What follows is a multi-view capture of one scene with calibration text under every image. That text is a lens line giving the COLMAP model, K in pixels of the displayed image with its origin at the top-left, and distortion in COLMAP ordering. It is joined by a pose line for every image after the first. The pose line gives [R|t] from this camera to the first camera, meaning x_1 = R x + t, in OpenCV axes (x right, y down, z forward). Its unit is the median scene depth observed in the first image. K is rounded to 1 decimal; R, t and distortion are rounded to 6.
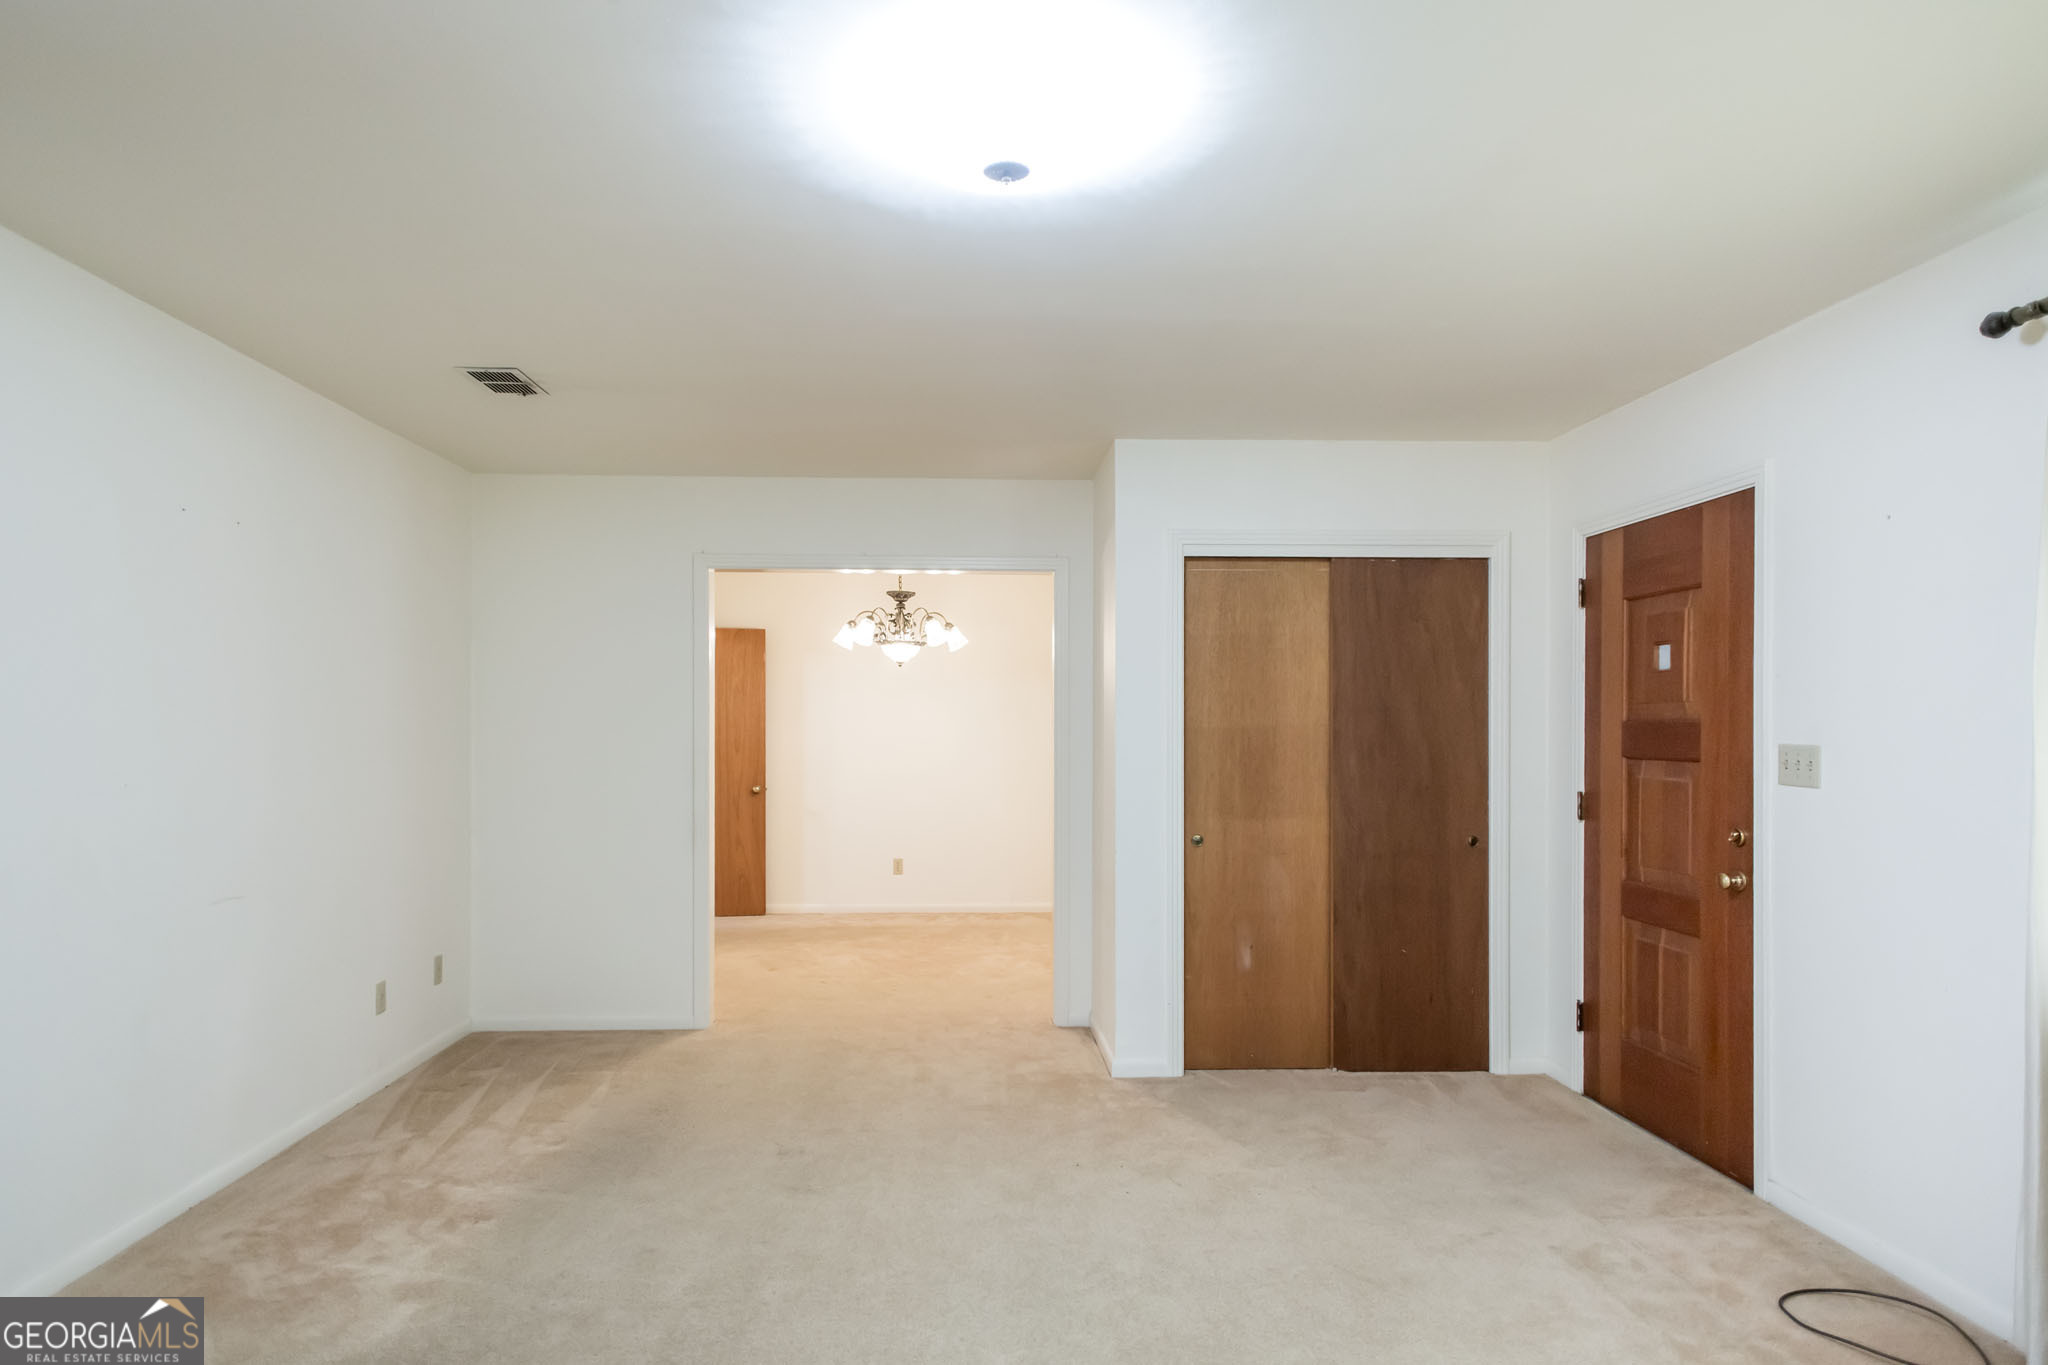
lens RADIAL K [[1188.1, 0, 1031.2], [0, 1188.1, 736.2], [0, 0, 1]] dist [0.018027, -0.000465]
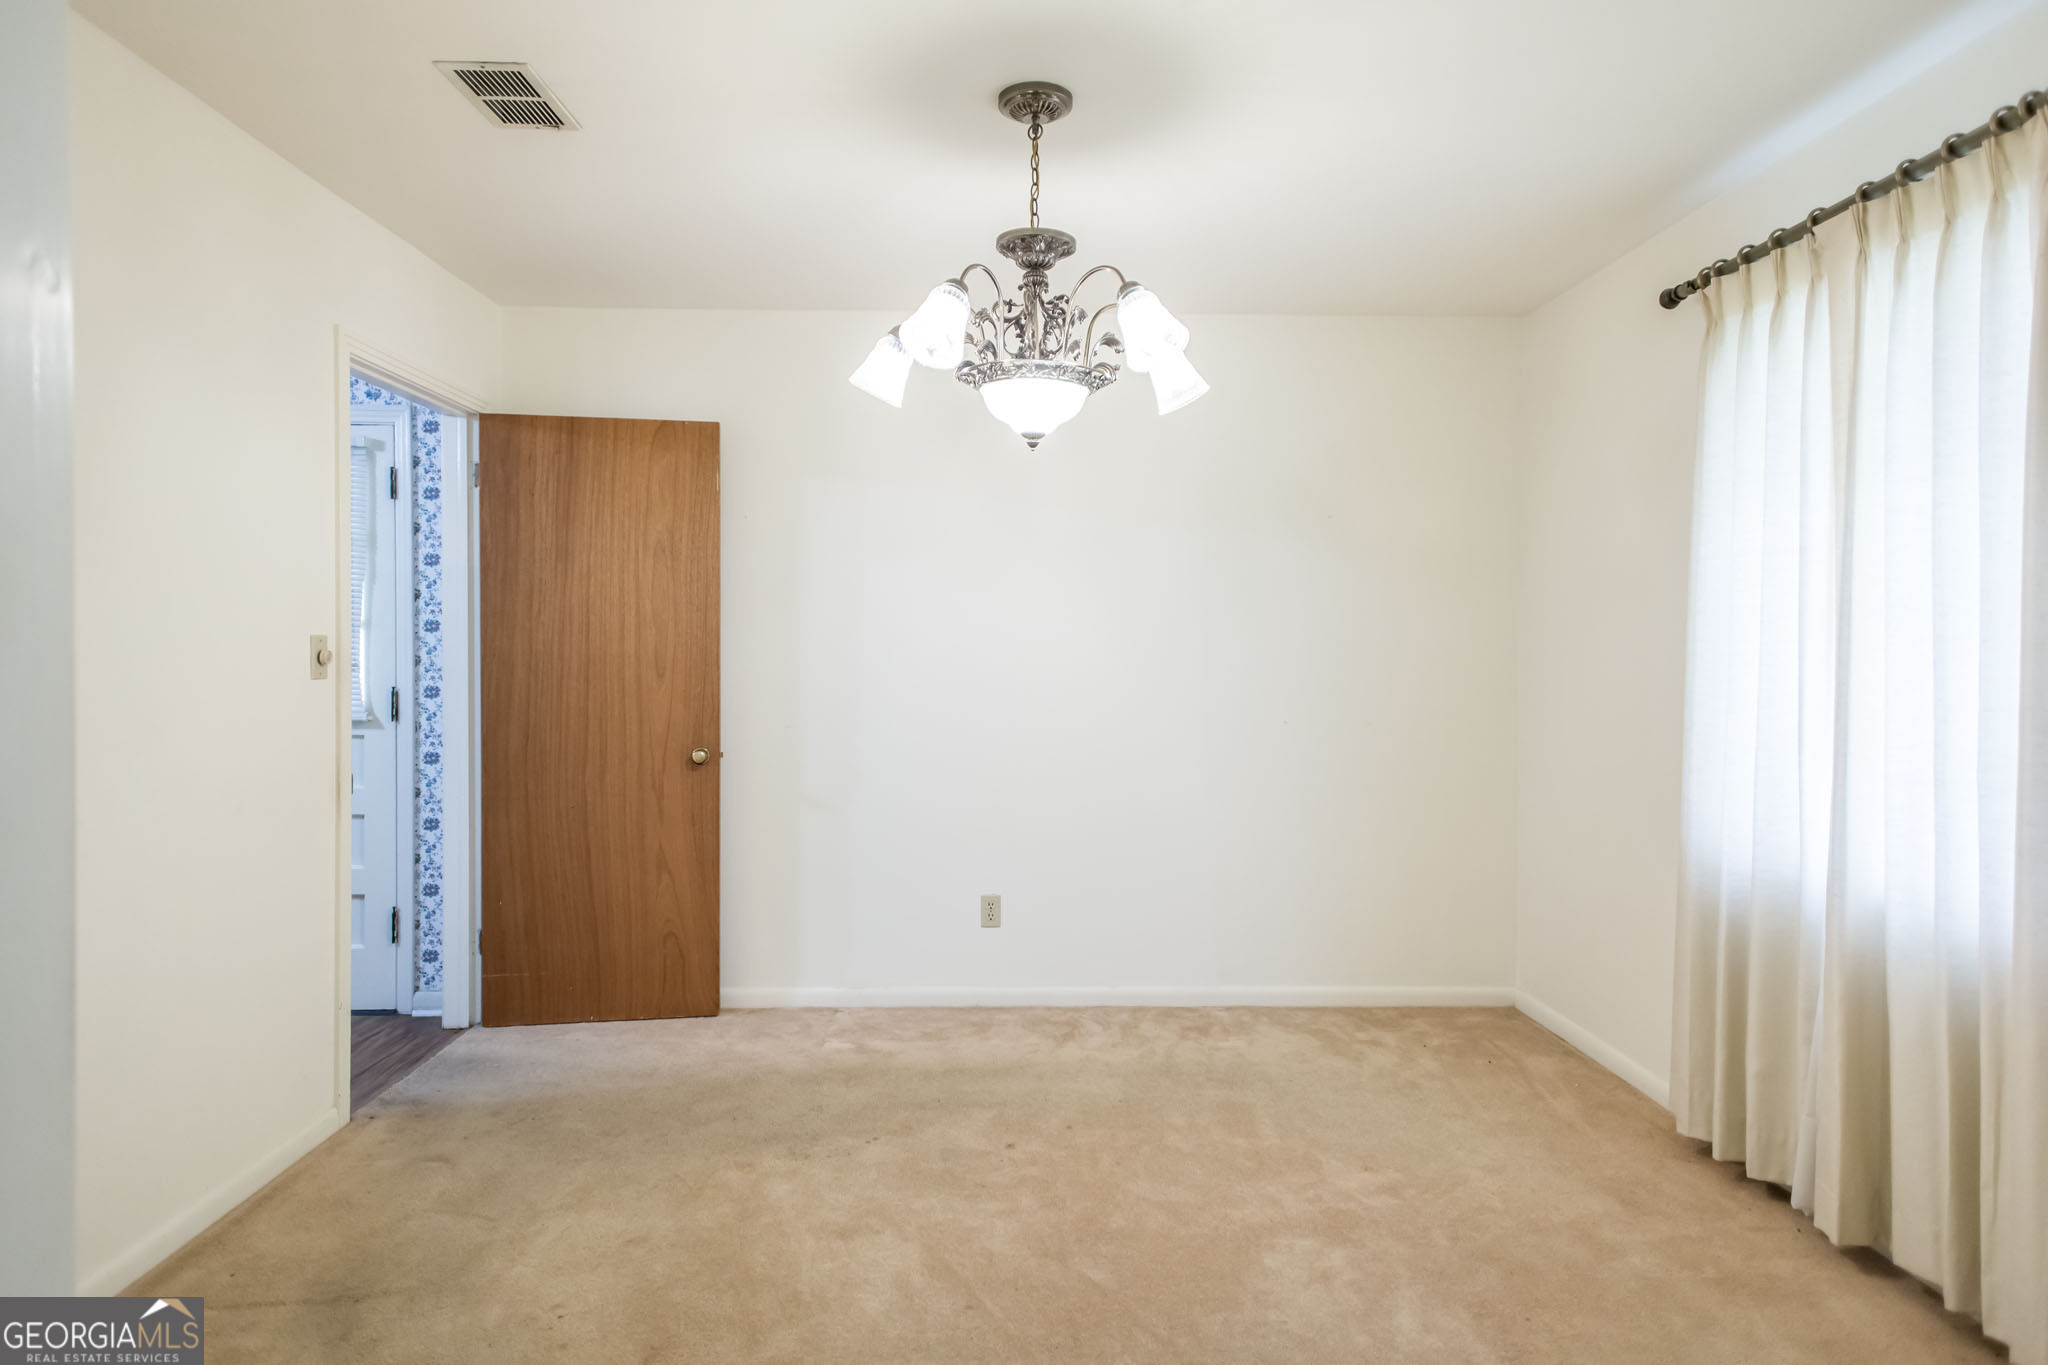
lens RADIAL K [[1153.1, 0, 1026.1], [0, 1153.1, 668.5], [0, 0, 1]] dist [0.021772, -0.001257]
pose [[0.999373, 0.003455, -0.035234, -0.151243], [-0.003134, 0.999953, 0.009172, 0.008725], [0.035264, -0.009056, 0.999337, 0.980252]]
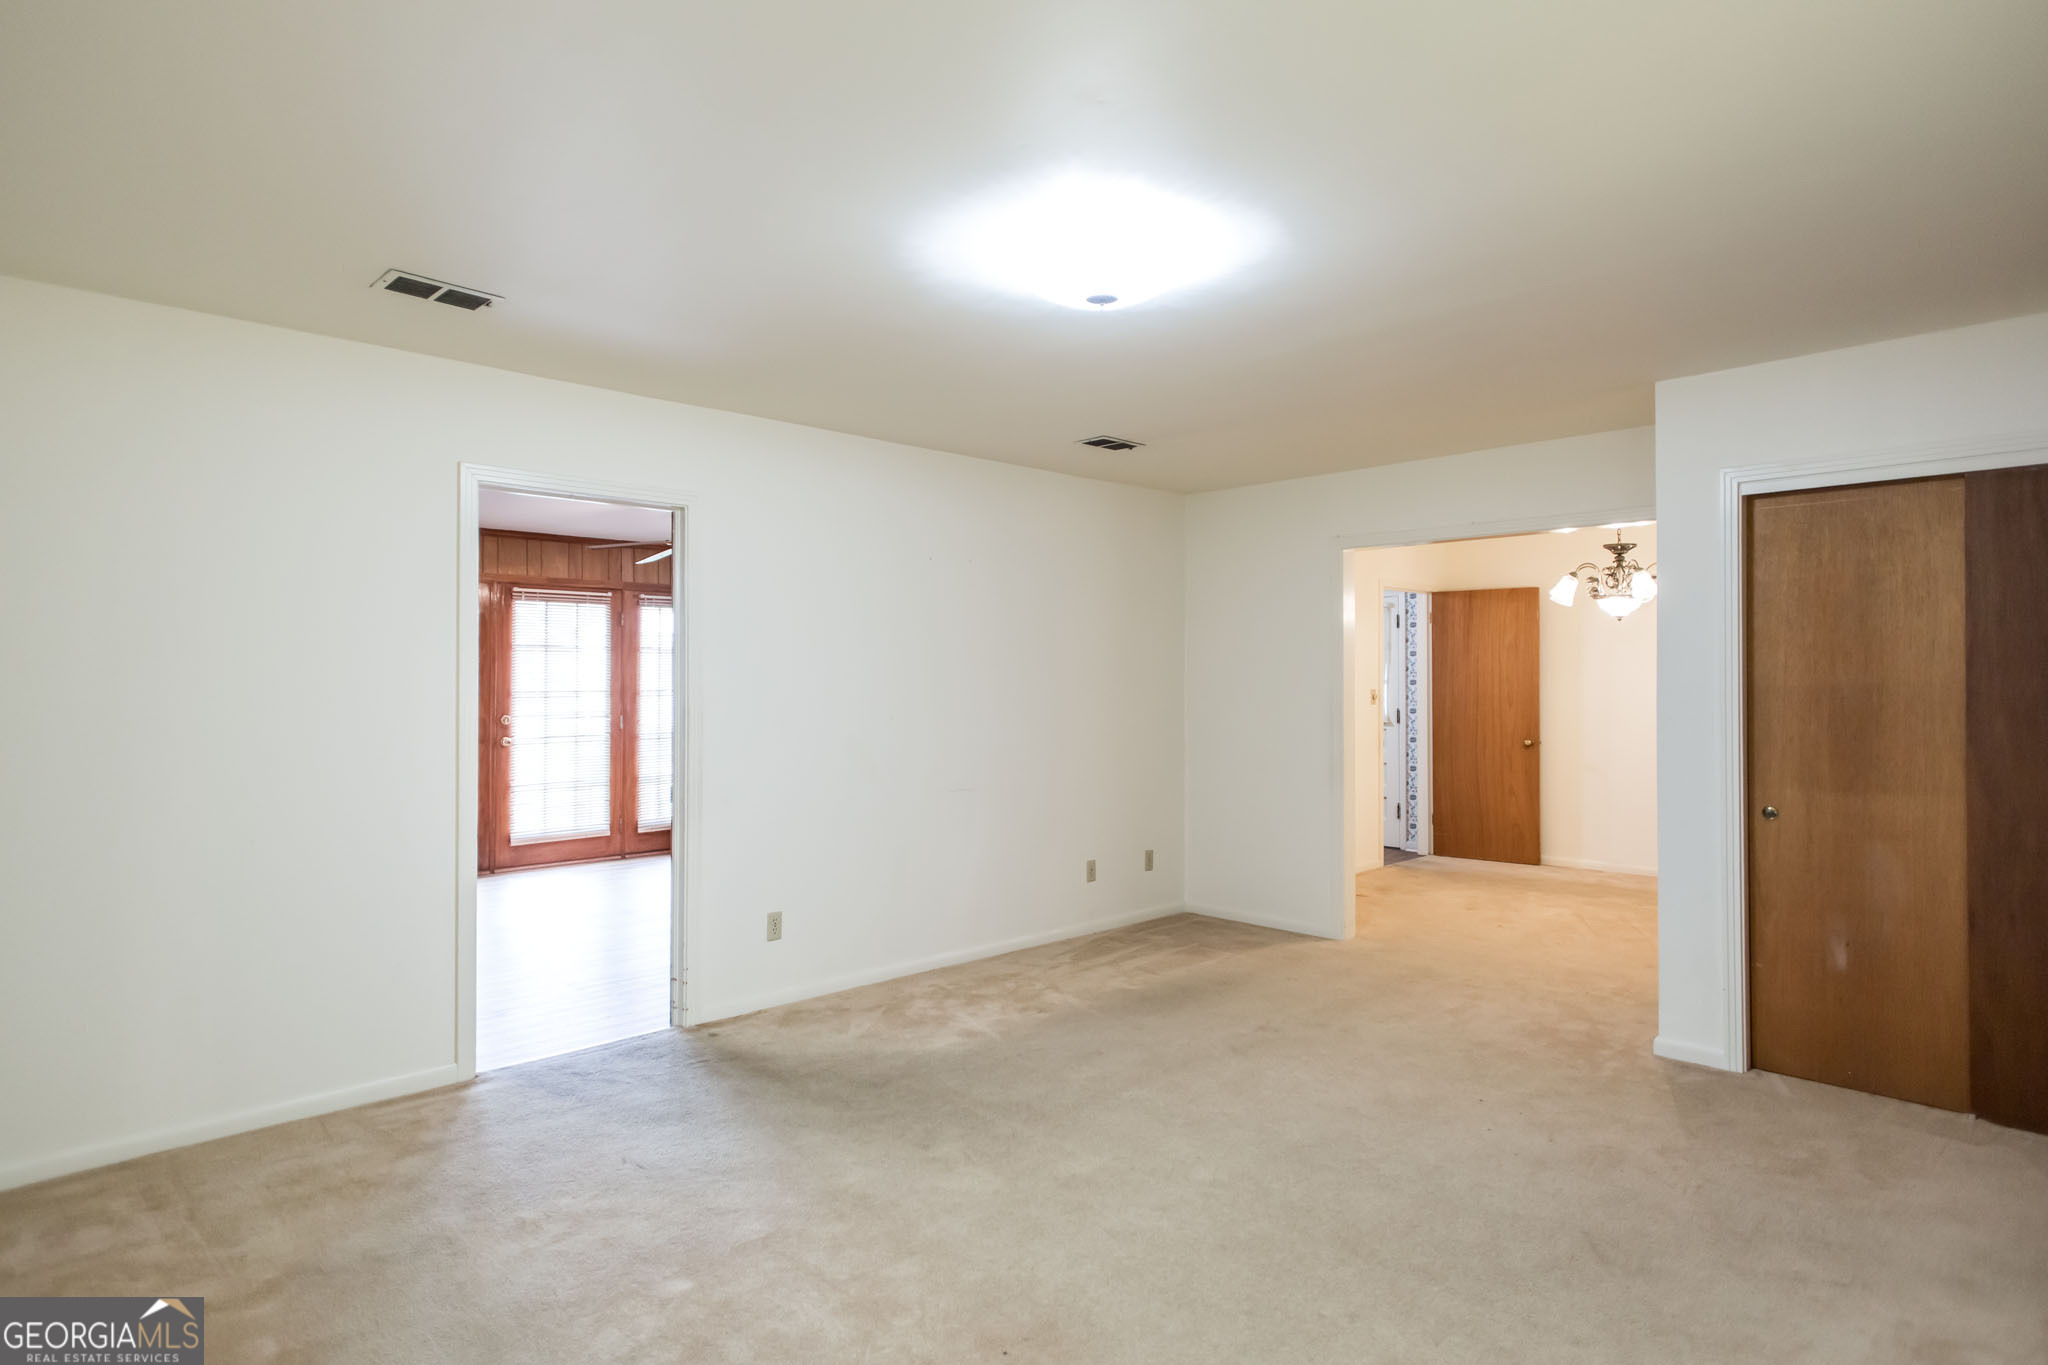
lens RADIAL K [[1153.1, 0, 1026.1], [0, 1153.1, 668.5], [0, 0, 1]] dist [0.021772, -0.001257]
pose [[0.665612, -0.009360, -0.746239, 0.417980], [-0.003482, 0.999872, -0.015647, -0.004171], [0.746290, 0.013013, 0.665494, 0.005870]]
